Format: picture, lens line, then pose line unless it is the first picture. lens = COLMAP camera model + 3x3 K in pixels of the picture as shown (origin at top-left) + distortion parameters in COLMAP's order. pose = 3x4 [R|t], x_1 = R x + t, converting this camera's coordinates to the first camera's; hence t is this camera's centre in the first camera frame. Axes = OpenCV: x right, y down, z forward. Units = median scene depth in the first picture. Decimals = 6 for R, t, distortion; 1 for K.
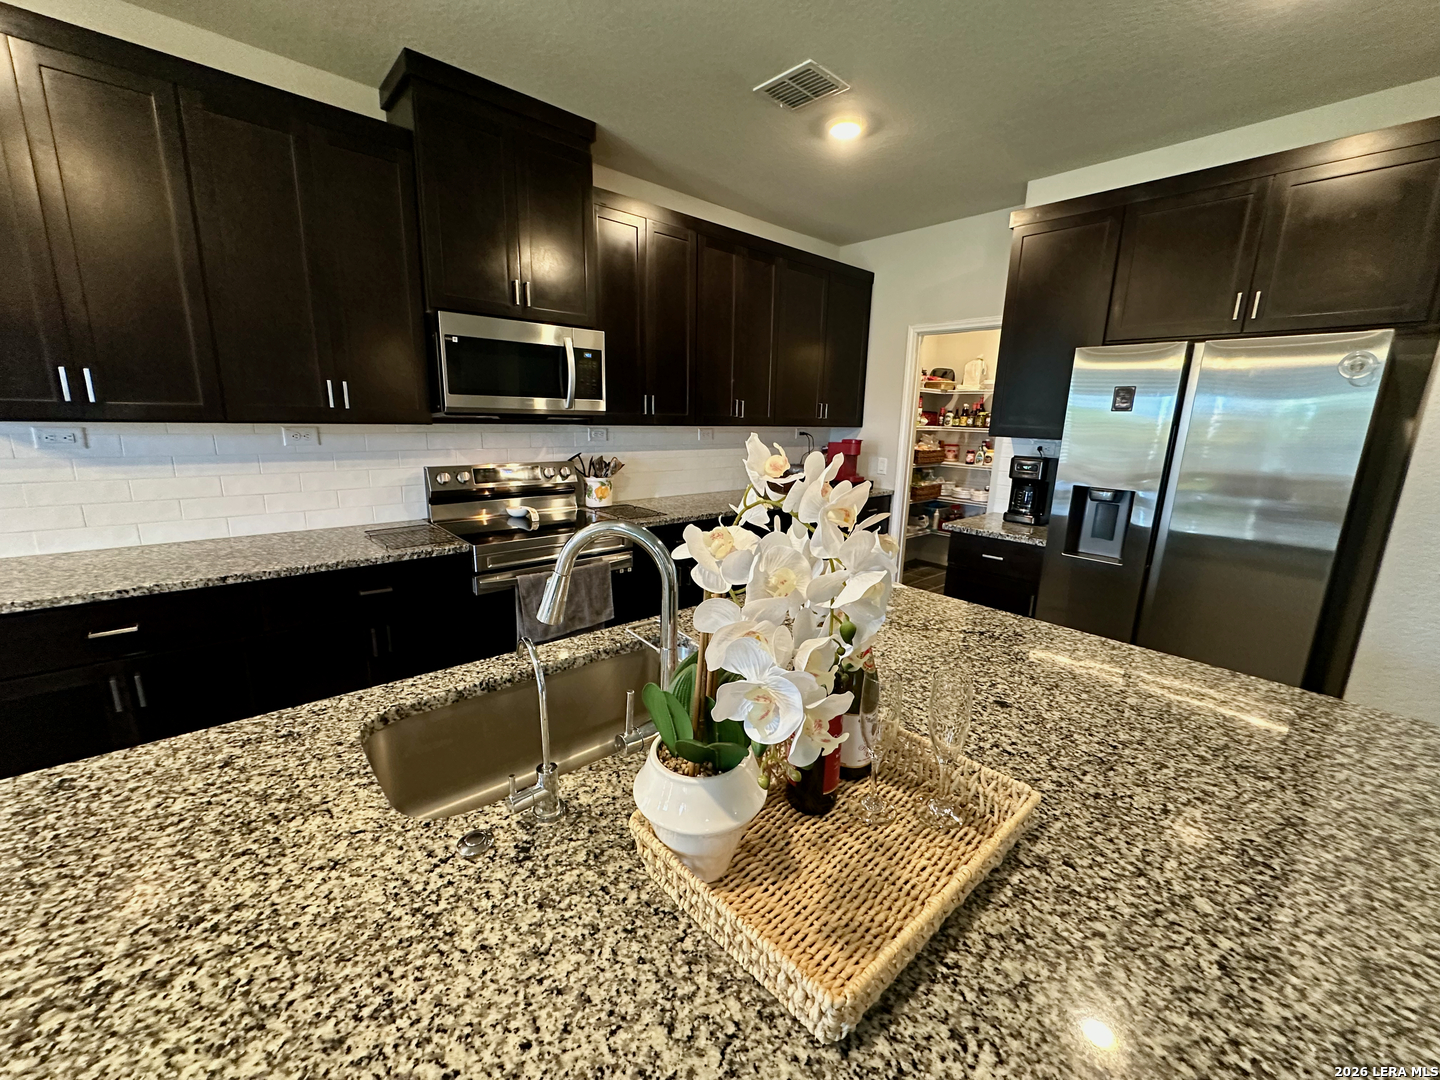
lens RADIAL K [[575.3, 0, 724.0], [0, 575.3, 539.2], [0, 0, 1]] dist [-0.003833, 0.001138]
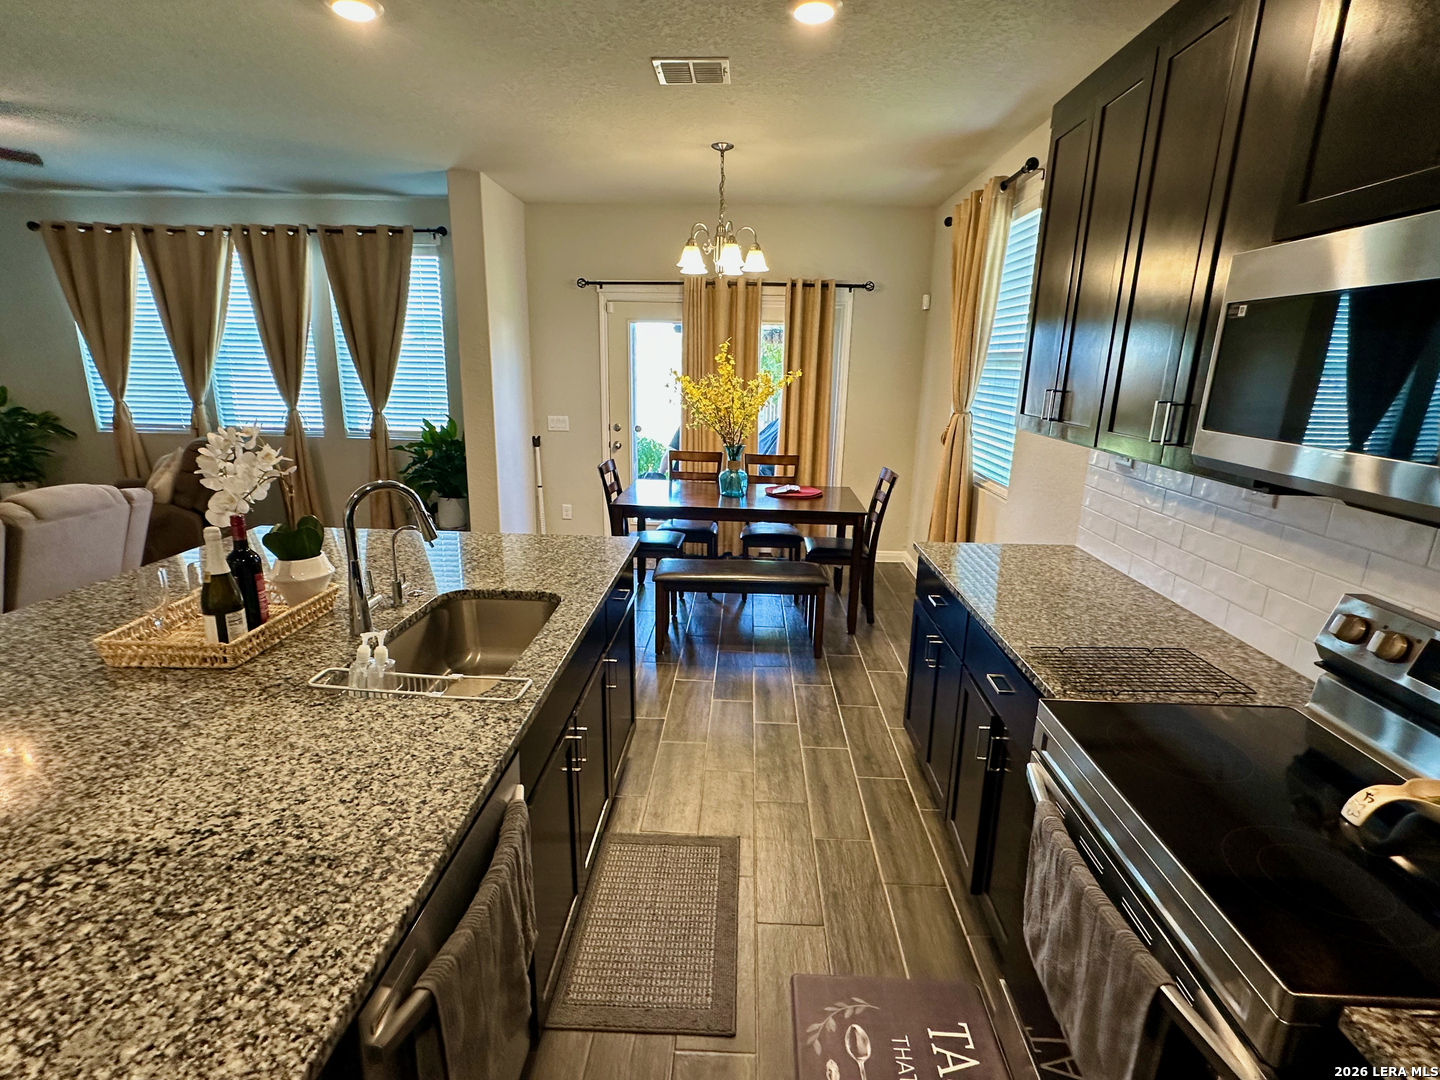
lens RADIAL K [[704.9, 0, 722.1], [0, 704.9, 545.0], [0, 0, 1]] dist [-0.001631, -0.000105]
pose [[-0.695252, 0.142288, -0.704541, 0.232125], [-0.192746, 0.907400, 0.373462, -0.320838], [0.692440, 0.395447, -0.603447, 1.165541]]
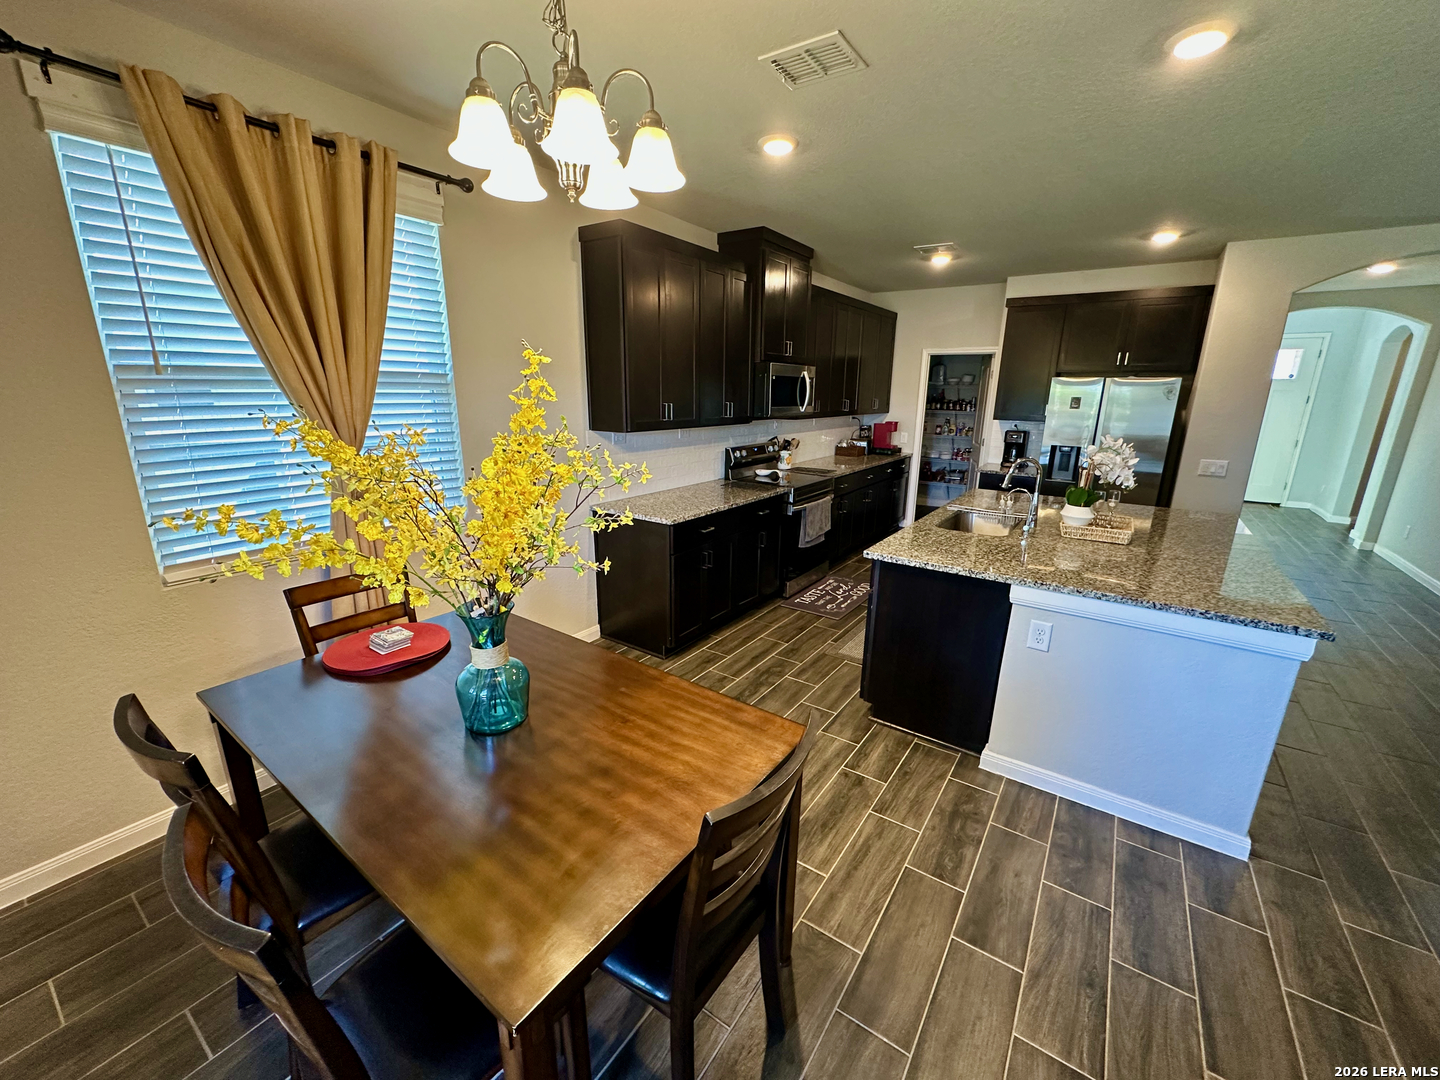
lens RADIAL K [[575.3, 0, 719.7], [0, 575.3, 541.6], [0, 0, 1]] dist [-0.003833, 0.001138]
pose [[0.972742, -0.071726, 0.220519, -1.128667], [0.059891, 0.996406, 0.059903, 0.058632], [-0.224023, -0.045063, 0.973542, -0.819580]]
